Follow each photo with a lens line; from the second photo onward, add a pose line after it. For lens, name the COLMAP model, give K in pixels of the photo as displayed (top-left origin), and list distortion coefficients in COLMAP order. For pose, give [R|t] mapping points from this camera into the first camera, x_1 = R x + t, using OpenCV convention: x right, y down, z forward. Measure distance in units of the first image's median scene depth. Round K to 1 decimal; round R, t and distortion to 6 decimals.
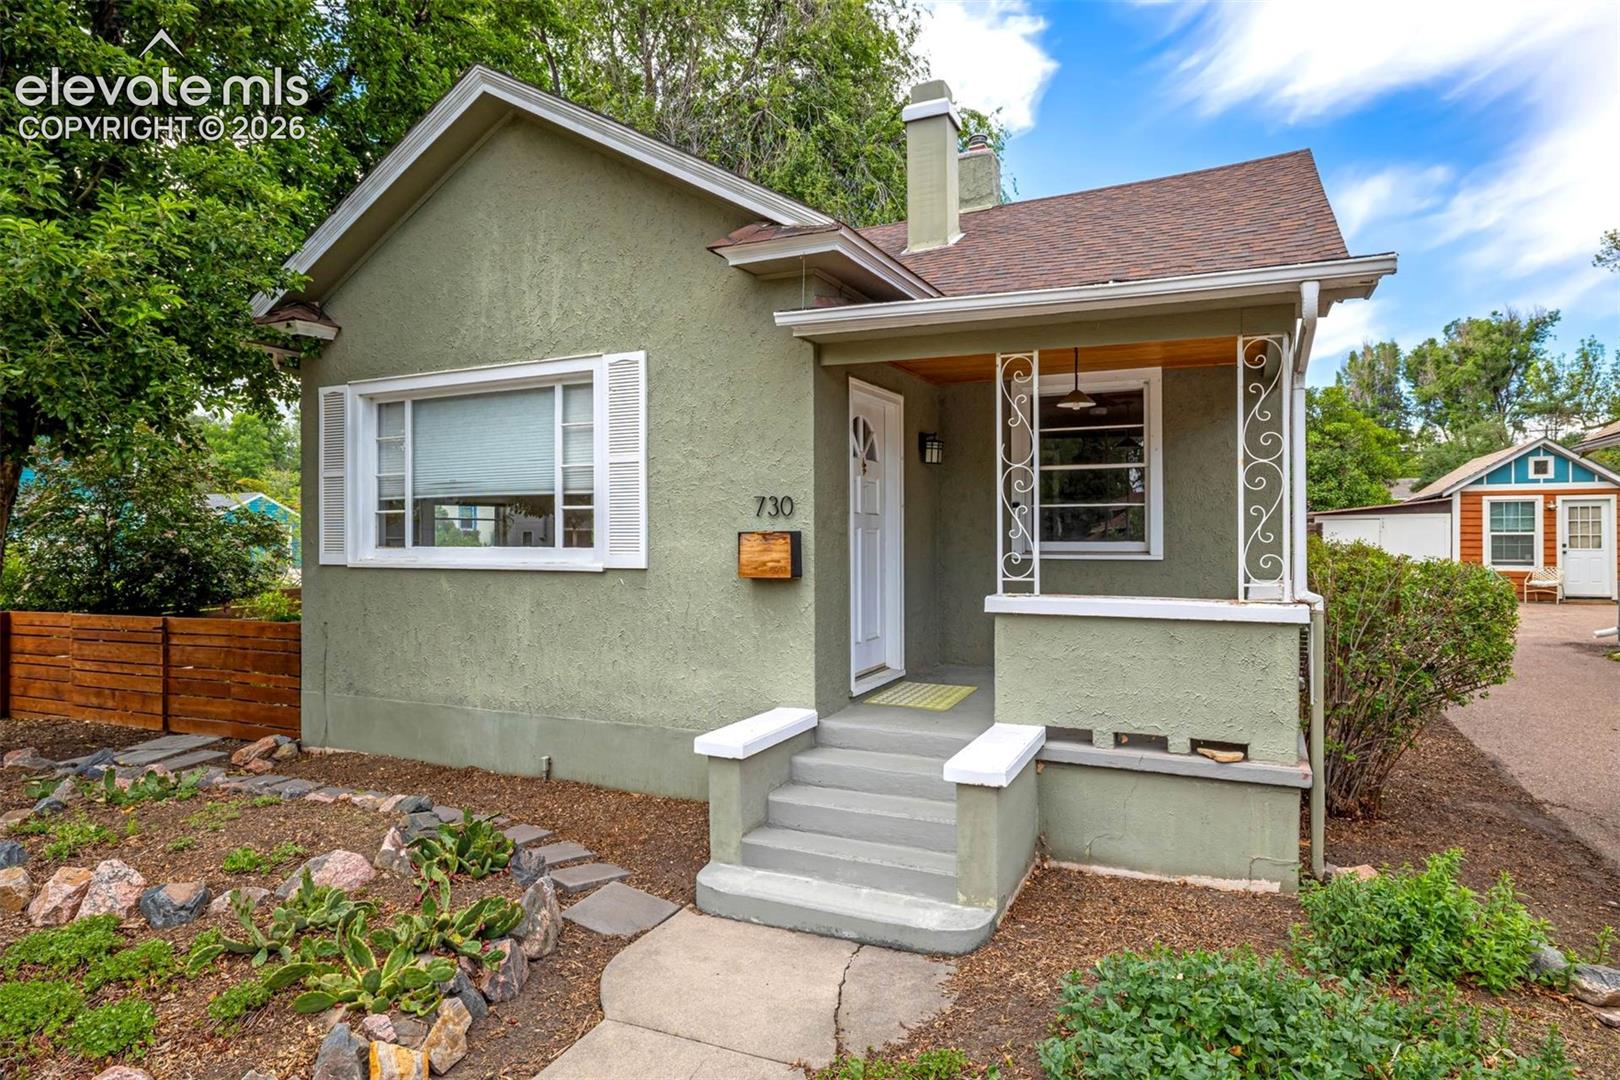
lens RADIAL K [[974.5, 0, 810.0], [0, 974.5, 540.0], [0, 0, 1]] dist [-0.168656, -0.000136]
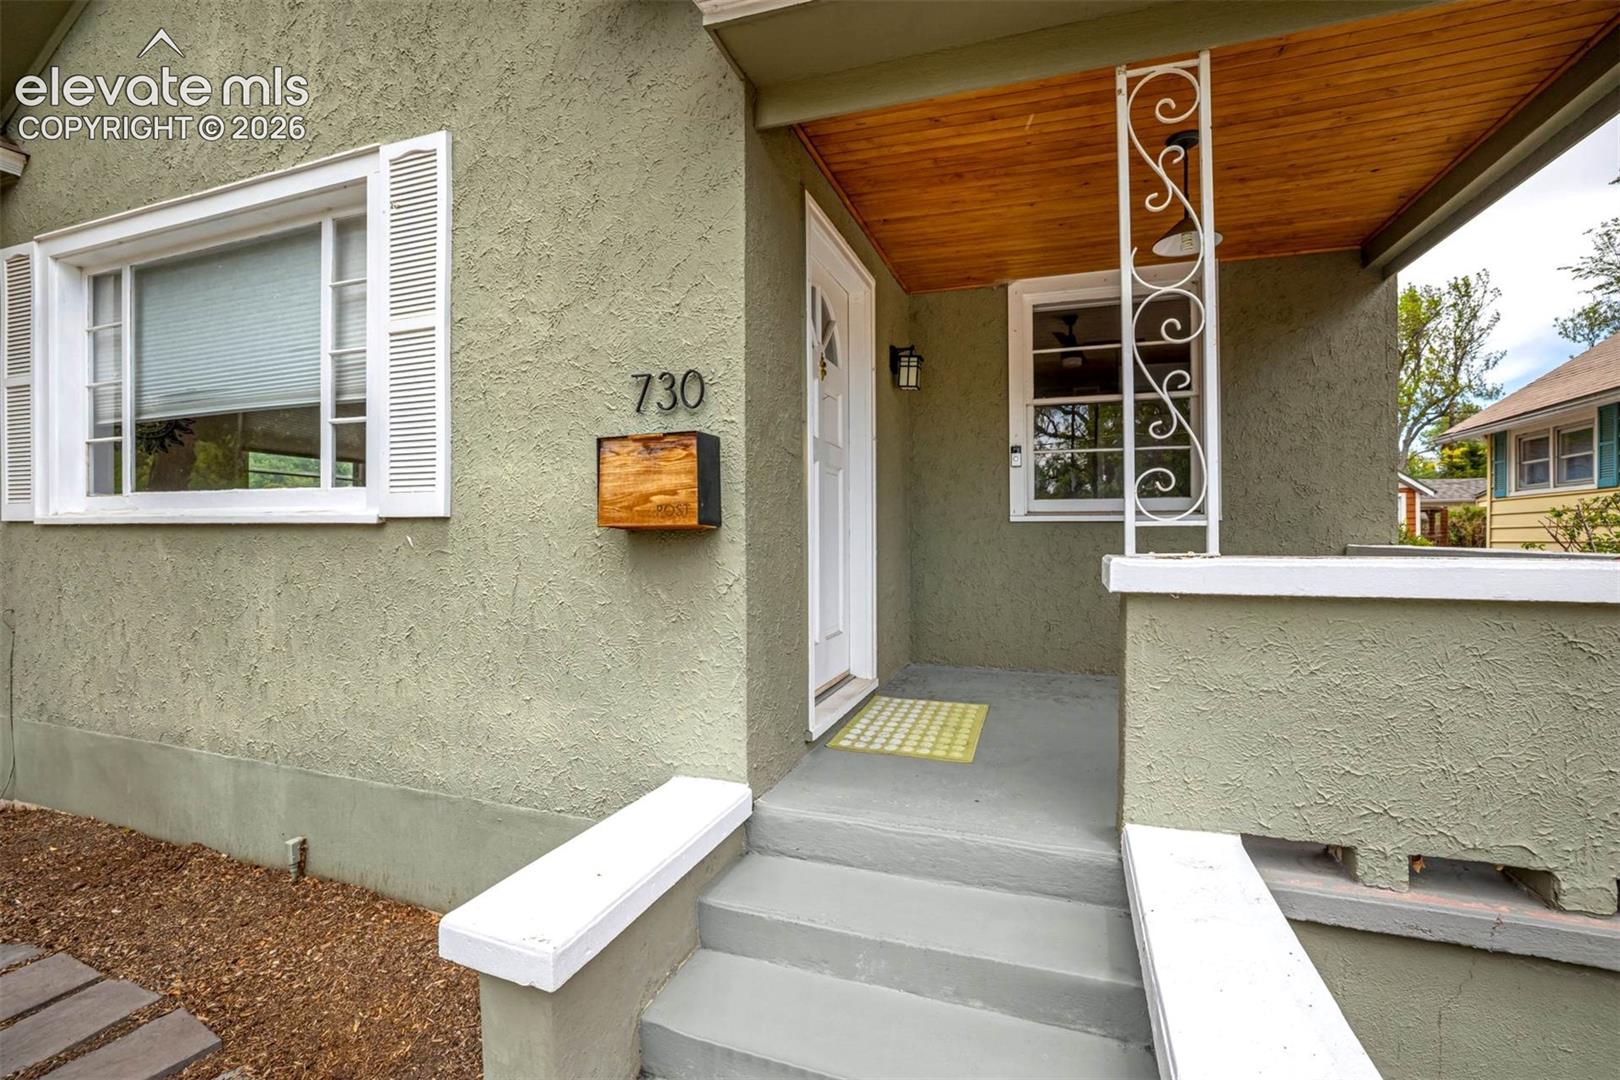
lens RADIAL K [[699.7, 0, 801.6], [0, 699.7, 536.1], [0, 0, 1]] dist [-0.086000, 0.000311]
pose [[0.996833, -0.000446, 0.079527, 0.004478], [0.000536, 0.999999, -0.001106, 0.041826], [-0.079526, 0.001145, 0.996832, 0.598465]]
